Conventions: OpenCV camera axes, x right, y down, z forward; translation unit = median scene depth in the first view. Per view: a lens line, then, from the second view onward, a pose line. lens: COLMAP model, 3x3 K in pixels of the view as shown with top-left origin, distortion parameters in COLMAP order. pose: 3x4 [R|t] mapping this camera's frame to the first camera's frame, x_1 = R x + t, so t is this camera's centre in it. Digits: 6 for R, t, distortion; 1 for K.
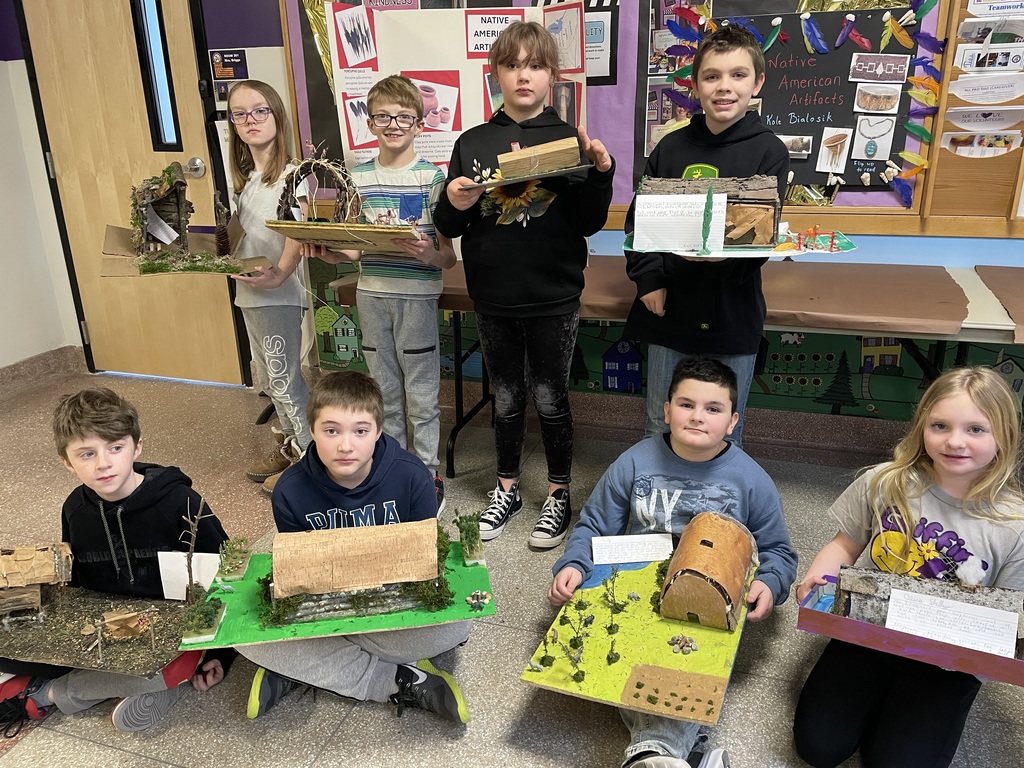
lens RADIAL K [[785.9, 0, 549.5], [0, 785.9, 385.2], [0, 0, 1]] dist [0.077432, -0.129124]
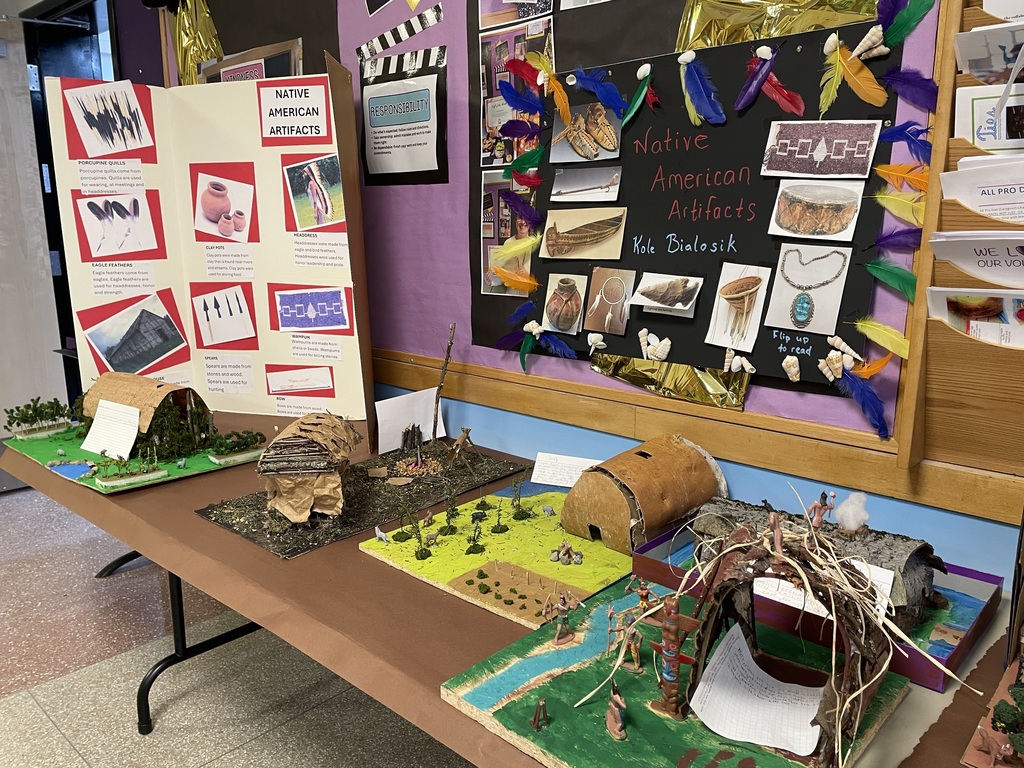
lens RADIAL K [[785.9, 0, 549.5], [0, 785.9, 385.2], [0, 0, 1]] dist [0.077432, -0.129124]
pose [[0.902842, 0.109137, -0.415891, 0.470139], [-0.161361, 0.982555, -0.092452, -0.181436], [0.398546, 0.150579, 0.904703, 0.504637]]
